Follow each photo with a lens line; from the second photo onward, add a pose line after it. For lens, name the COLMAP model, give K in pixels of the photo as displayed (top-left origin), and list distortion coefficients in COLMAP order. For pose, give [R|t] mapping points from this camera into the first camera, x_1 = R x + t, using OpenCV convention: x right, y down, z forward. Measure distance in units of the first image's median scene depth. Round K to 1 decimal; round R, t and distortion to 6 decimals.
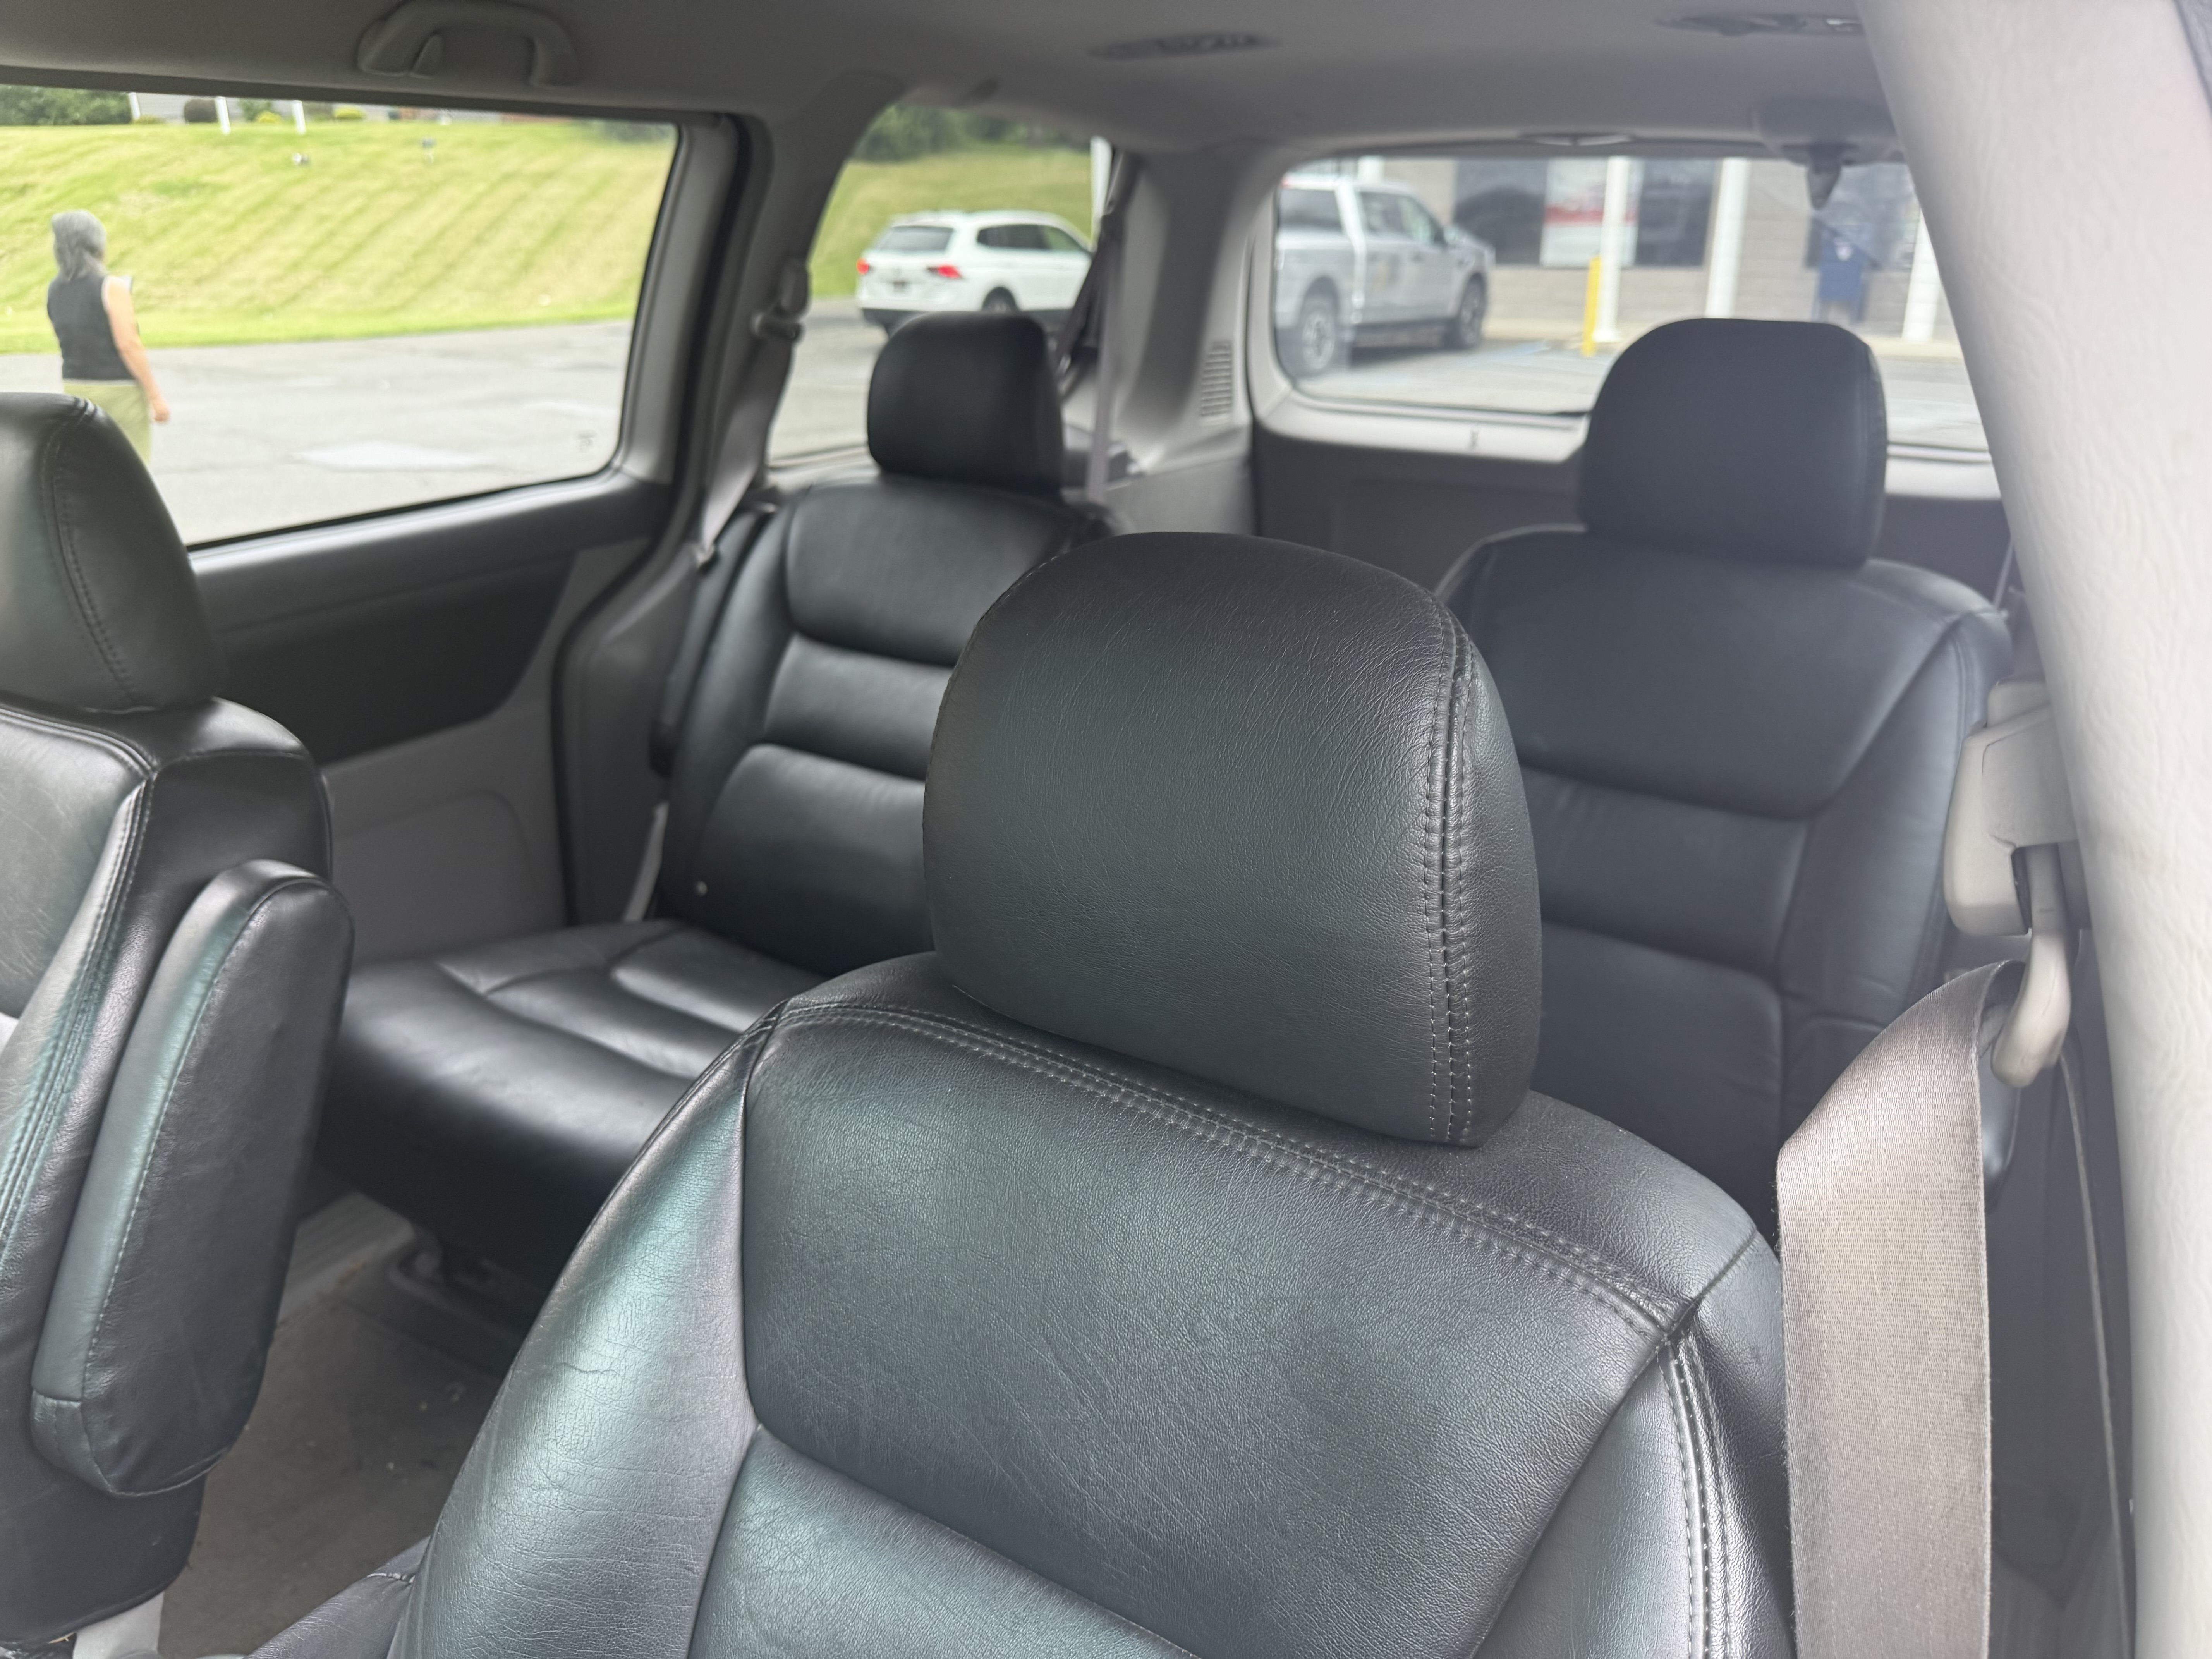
lens RADIAL K [[1575.2, 0, 1065.8], [0, 1575.2, 862.9], [0, 0, 1]] dist [0.018611, -0.020645]
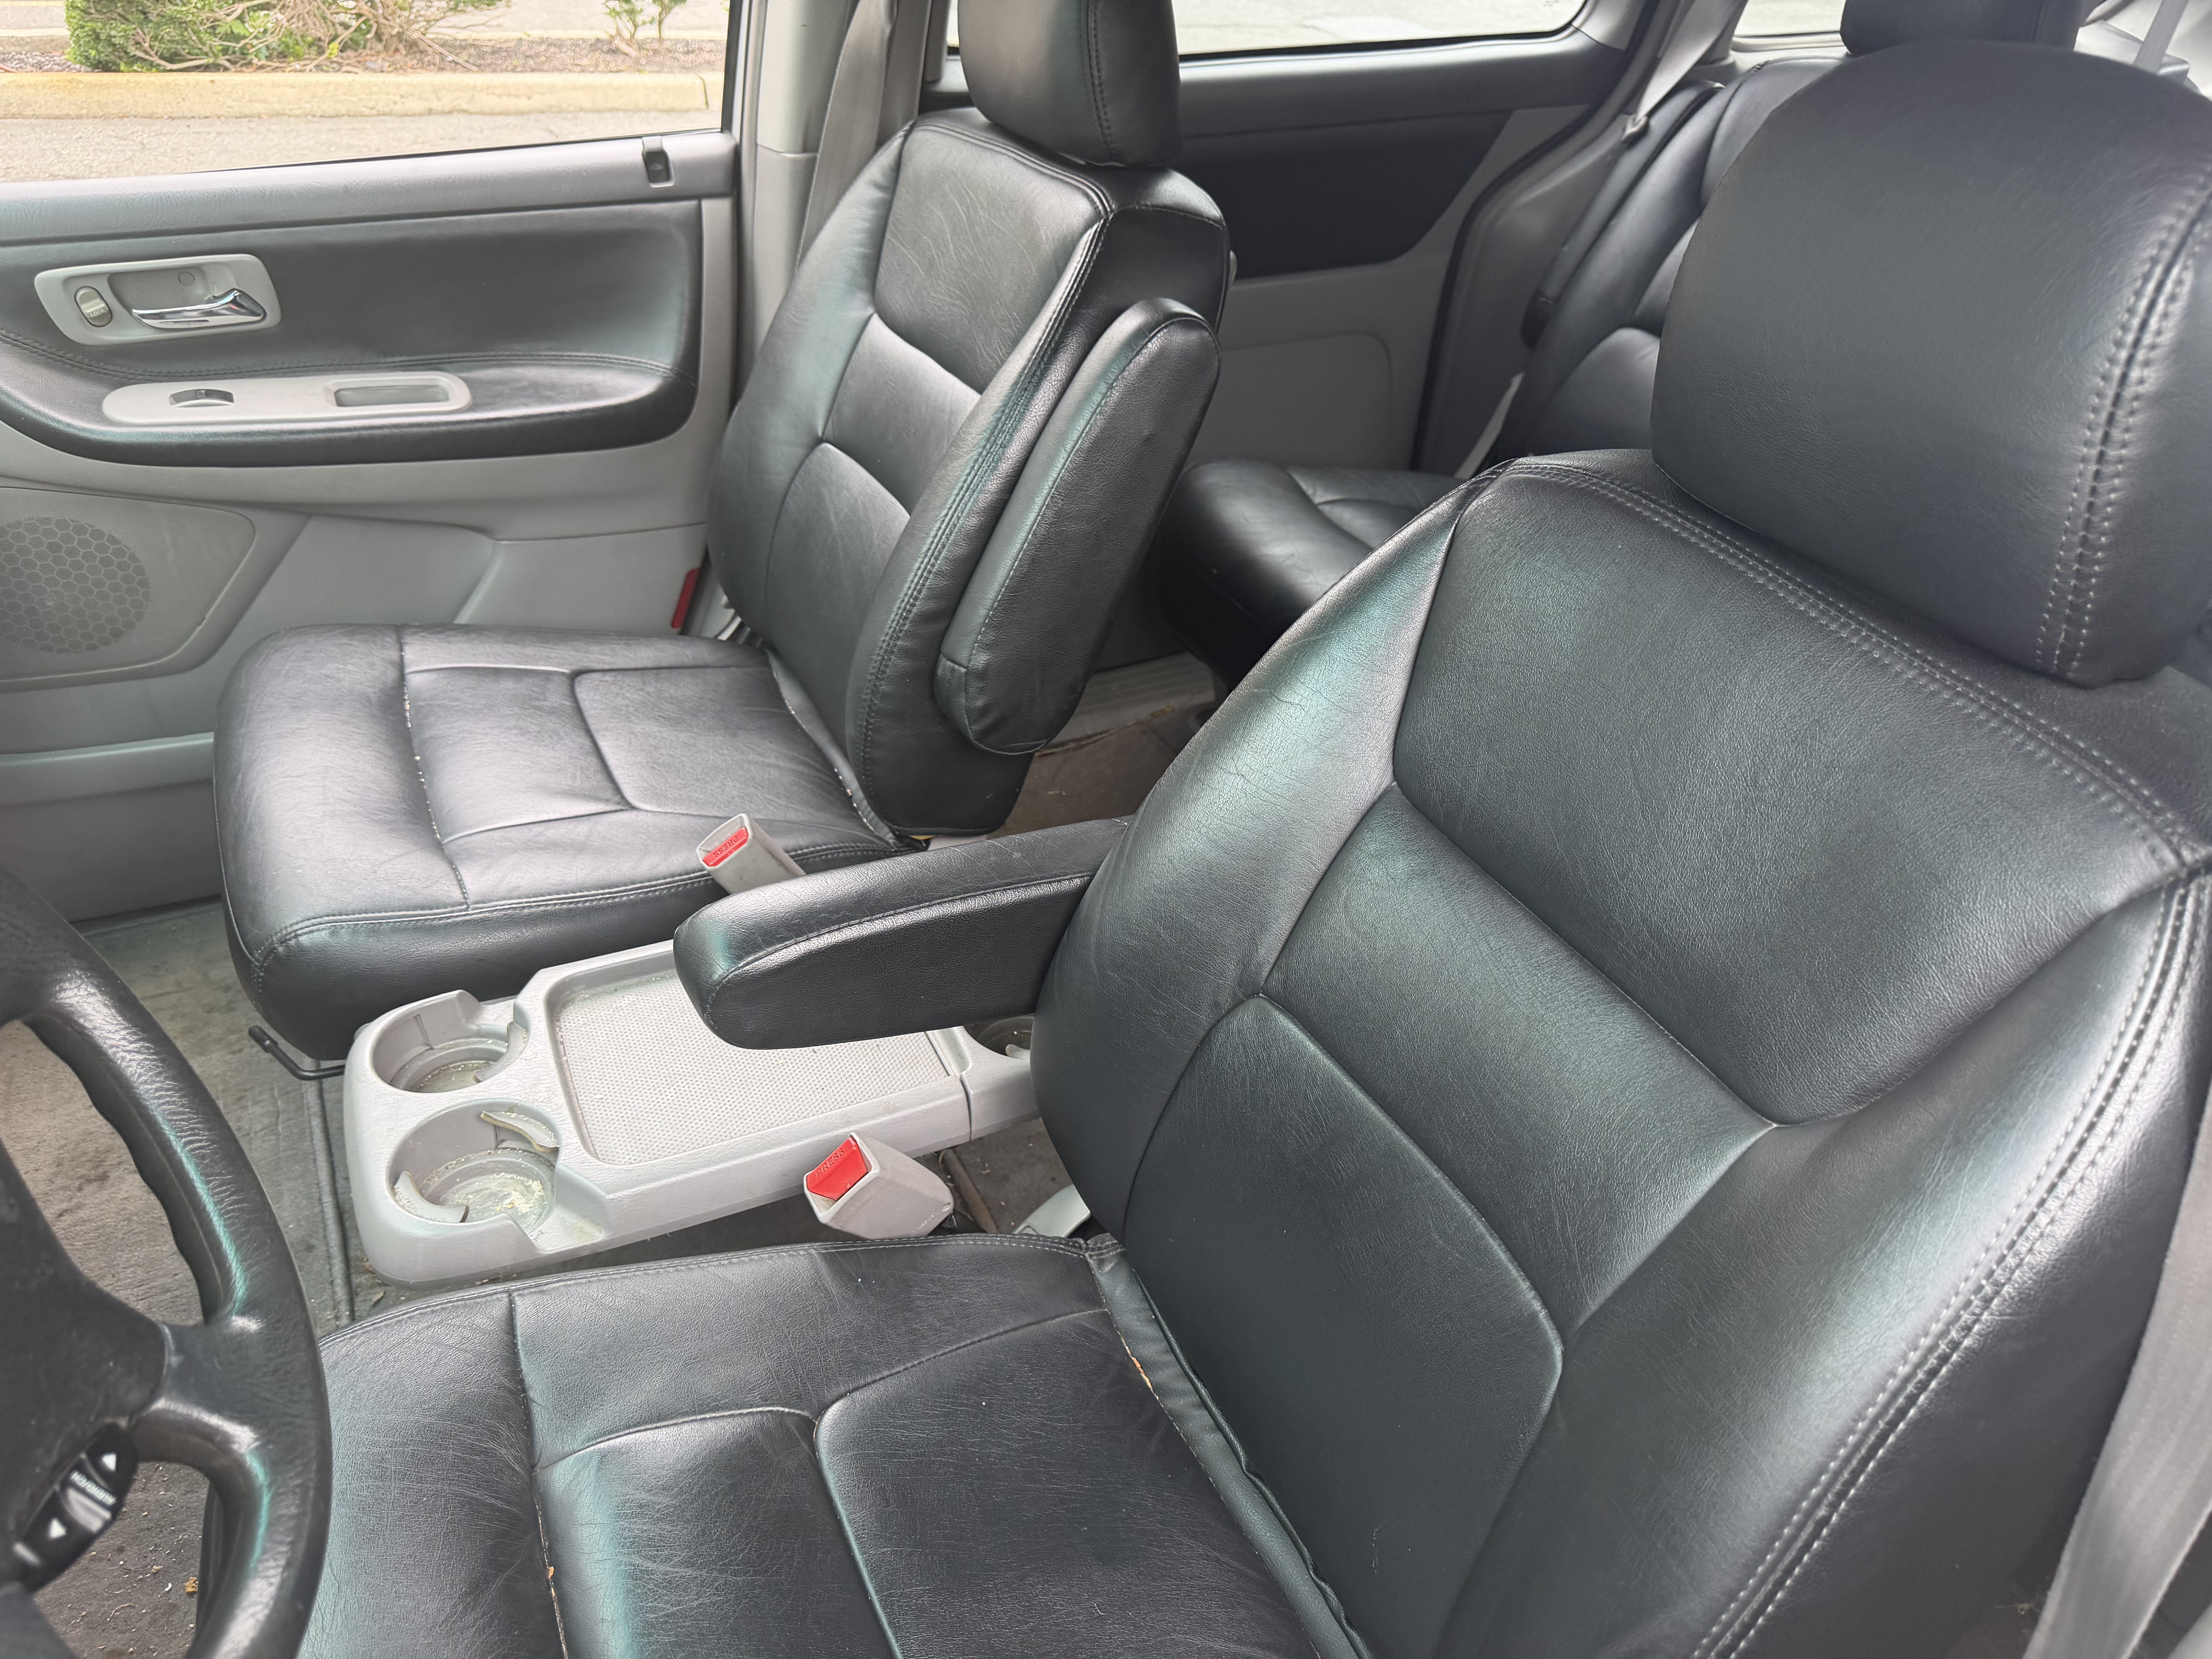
lens RADIAL K [[1575.2, 0, 1092.0], [0, 1575.2, 835.7], [0, 0, 1]] dist [0.018611, -0.020645]
pose [[0.839292, 0.313782, -0.443993, 0.082433], [-0.219298, 0.942646, 0.251649, 0.061897], [0.497491, -0.113841, 0.859967, -0.097923]]
